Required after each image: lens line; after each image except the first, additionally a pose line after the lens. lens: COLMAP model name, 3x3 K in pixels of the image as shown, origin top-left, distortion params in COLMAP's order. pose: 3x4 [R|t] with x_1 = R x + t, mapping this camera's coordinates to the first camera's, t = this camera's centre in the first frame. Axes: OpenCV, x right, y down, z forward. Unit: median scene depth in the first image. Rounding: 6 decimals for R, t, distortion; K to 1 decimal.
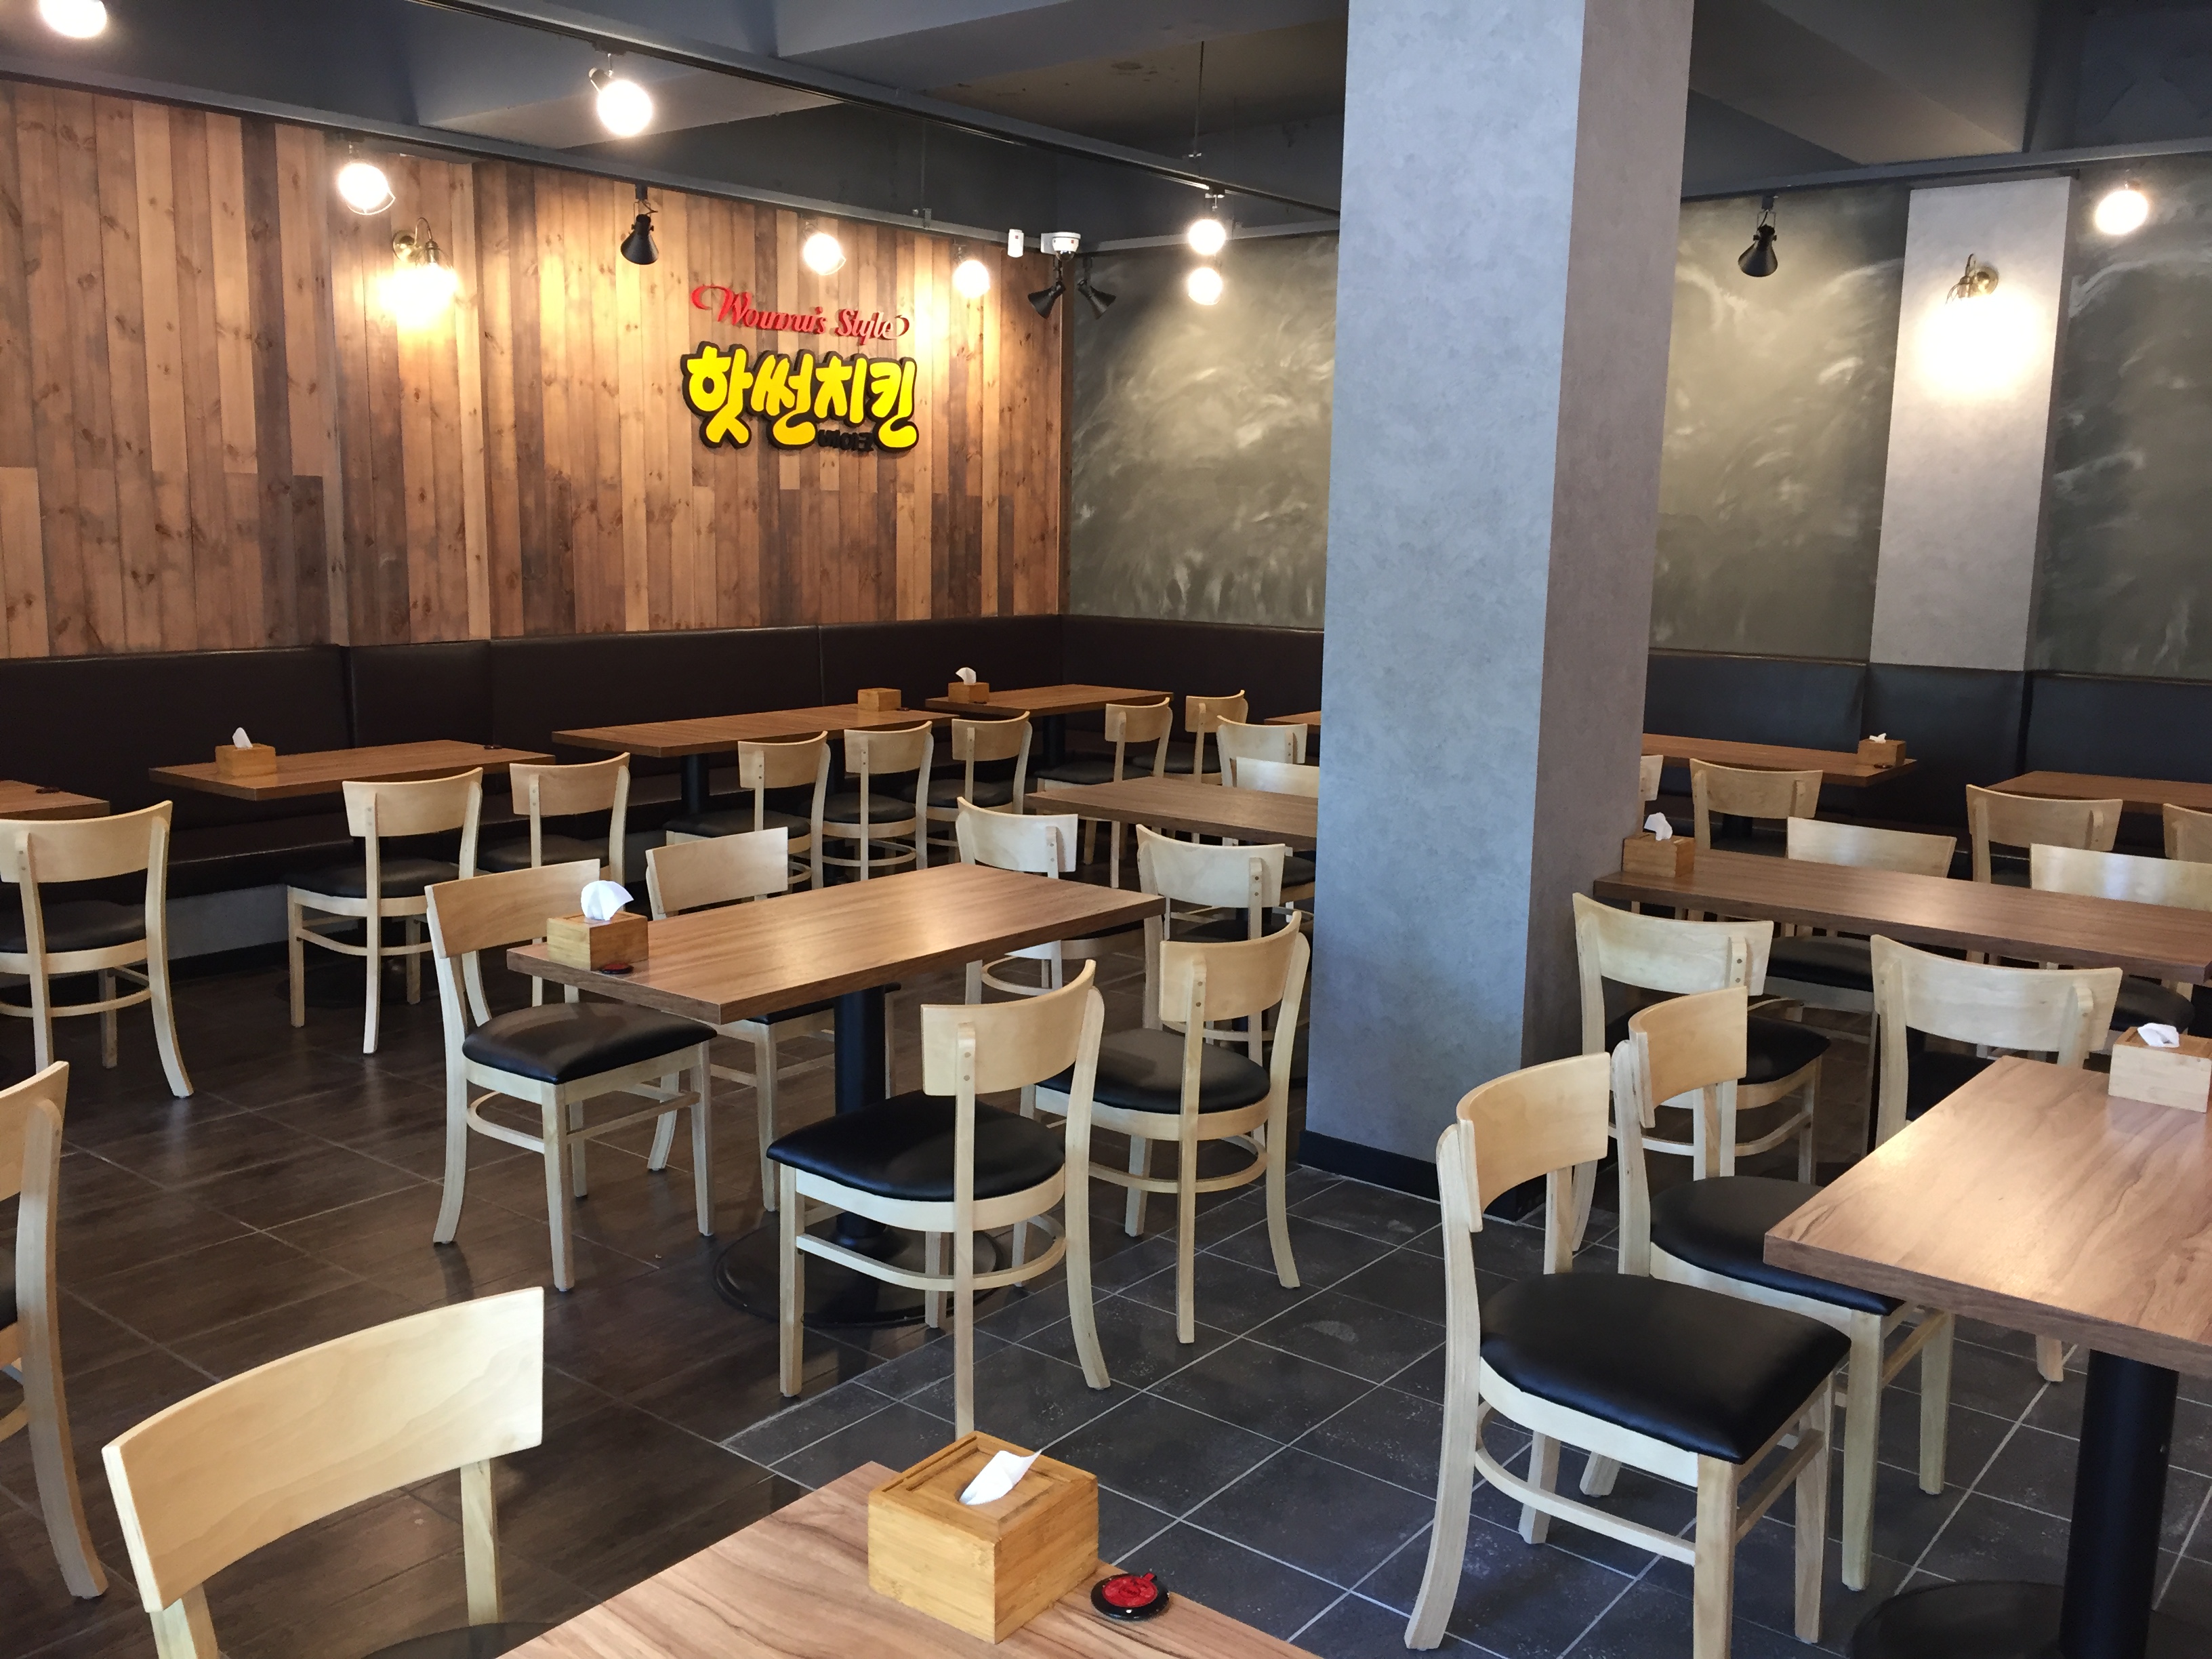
lens RADIAL K [[1902.6, 0, 1102.7], [0, 1902.6, 827.0], [0, 0, 1]] dist [0.045010, -0.011011]
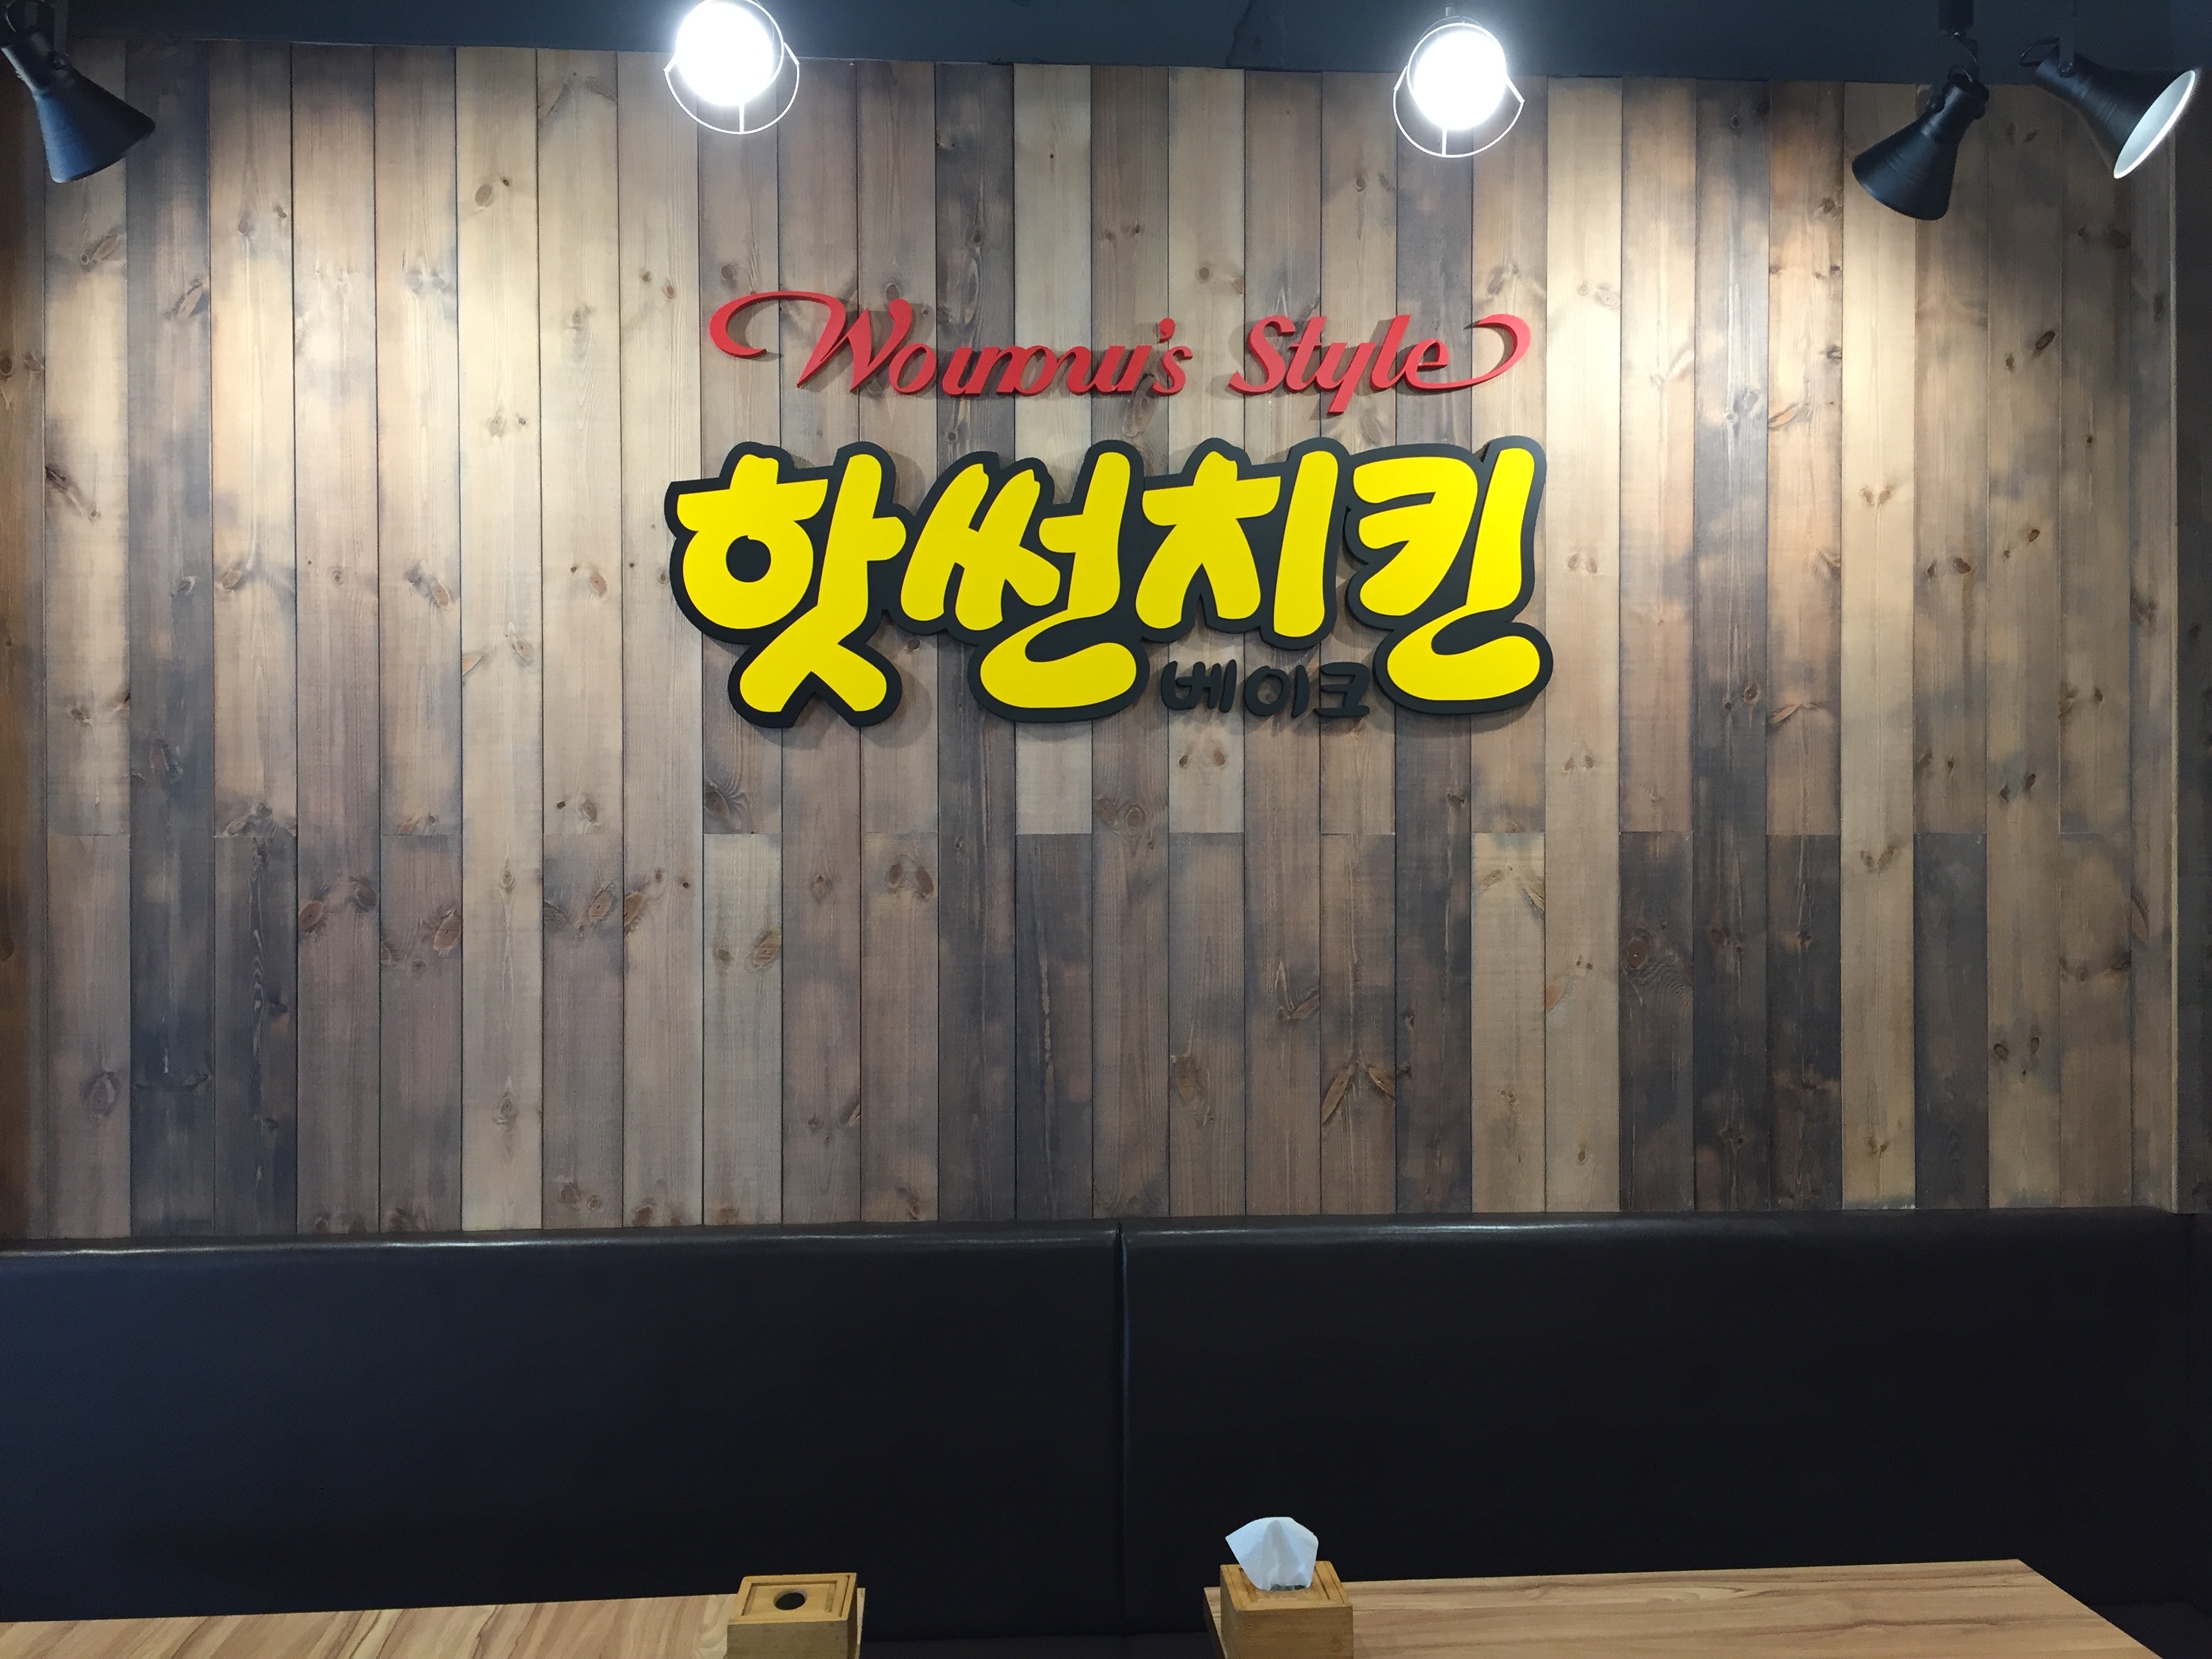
lens RADIAL K [[1902.6, 0, 1106.3], [0, 1902.6, 817.1], [0, 0, 1]] dist [0.045010, -0.011011]
pose [[0.687308, -0.019747, -0.726097, 0.098098], [-0.104507, 0.986542, -0.125754, -0.138963], [0.718808, 0.162314, 0.675995, 0.780872]]
